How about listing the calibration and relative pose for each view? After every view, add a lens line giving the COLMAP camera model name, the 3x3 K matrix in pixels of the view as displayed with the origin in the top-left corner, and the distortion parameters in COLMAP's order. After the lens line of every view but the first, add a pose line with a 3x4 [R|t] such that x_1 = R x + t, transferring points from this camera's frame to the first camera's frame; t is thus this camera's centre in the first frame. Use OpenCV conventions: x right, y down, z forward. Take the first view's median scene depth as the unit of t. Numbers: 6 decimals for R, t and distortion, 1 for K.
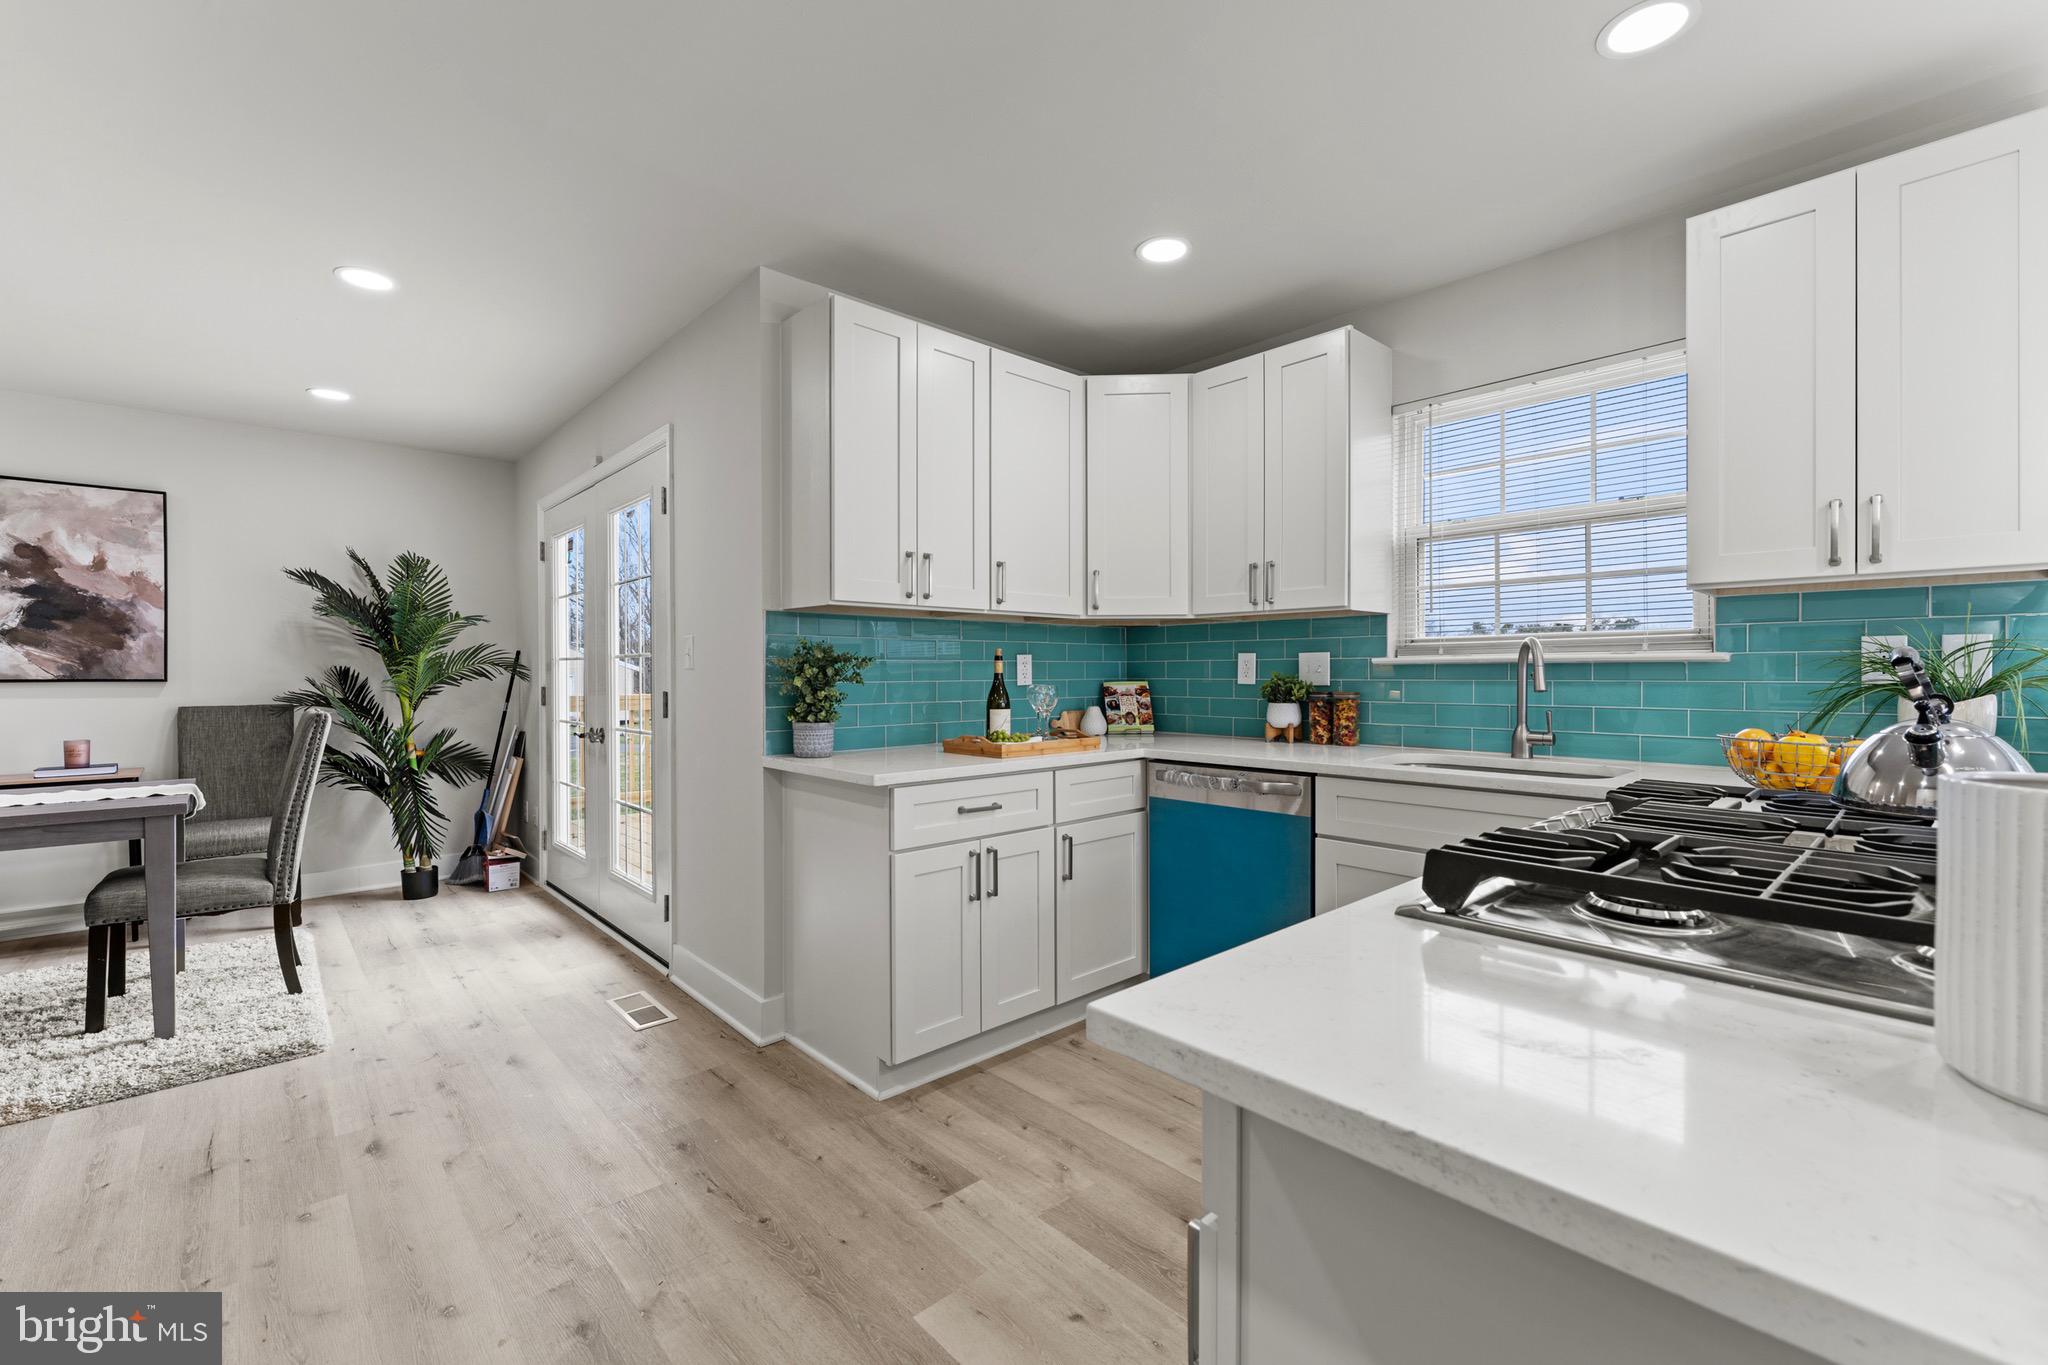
lens RADIAL K [[871.0, 0, 1015.5], [0, 871.0, 677.6], [0, 0, 1]] dist [-0.000370, 0.000284]
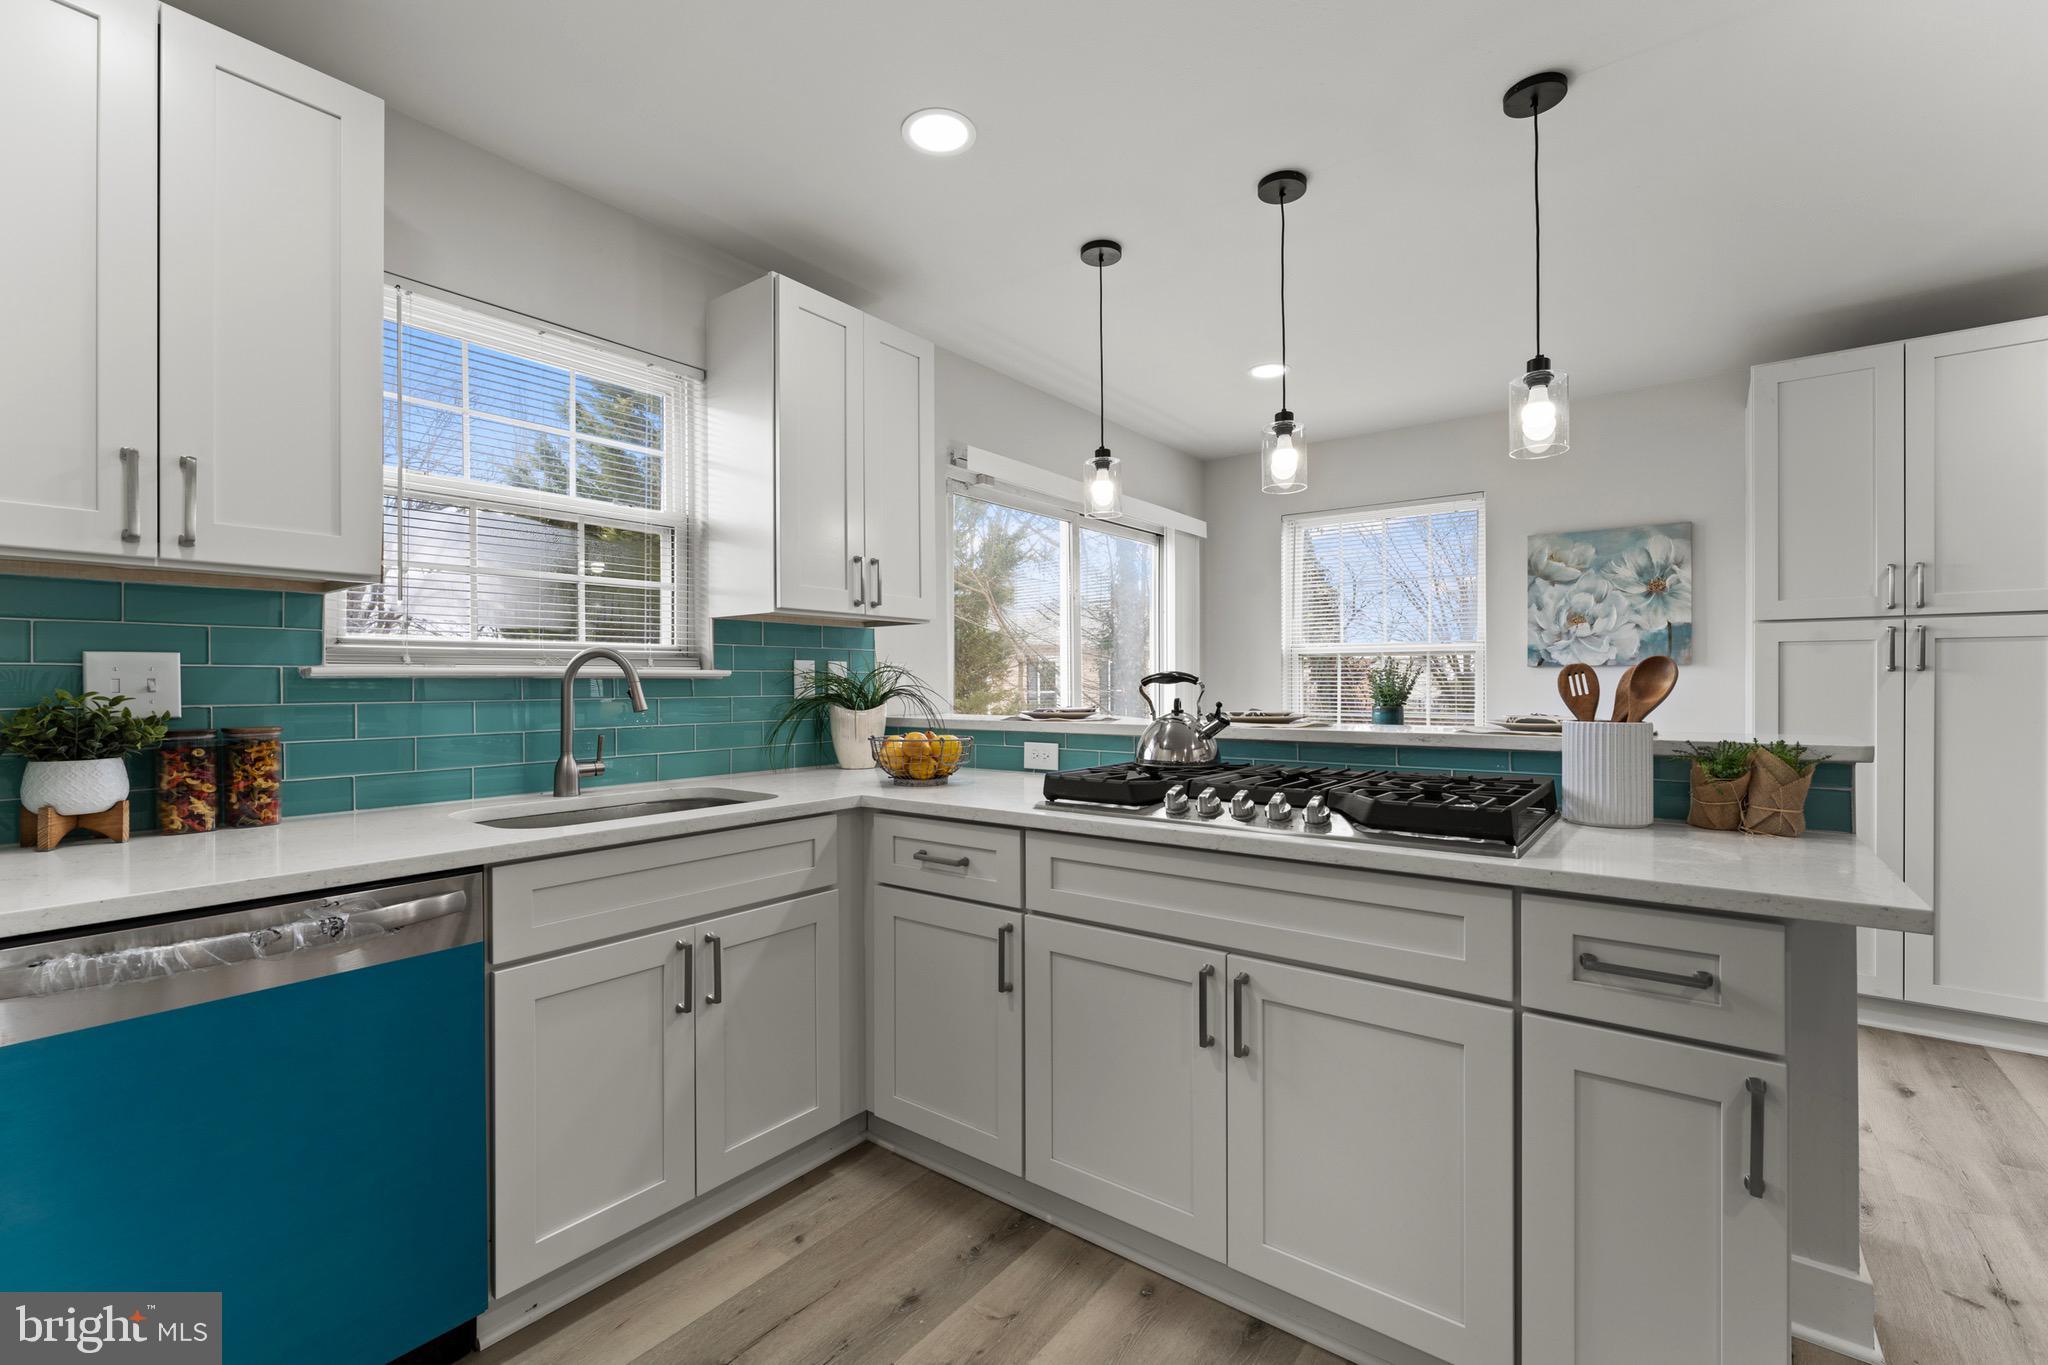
lens RADIAL K [[879.0, 0, 1025.5], [0, 879.0, 688.1], [0, 0, 1]] dist [-0.001390, -0.000059]
pose [[-0.190867, -0.000296, 0.981616, -0.231477], [0.010368, 0.999944, 0.002318, -0.003819], [-0.981561, 0.010620, -0.190853, 0.582764]]
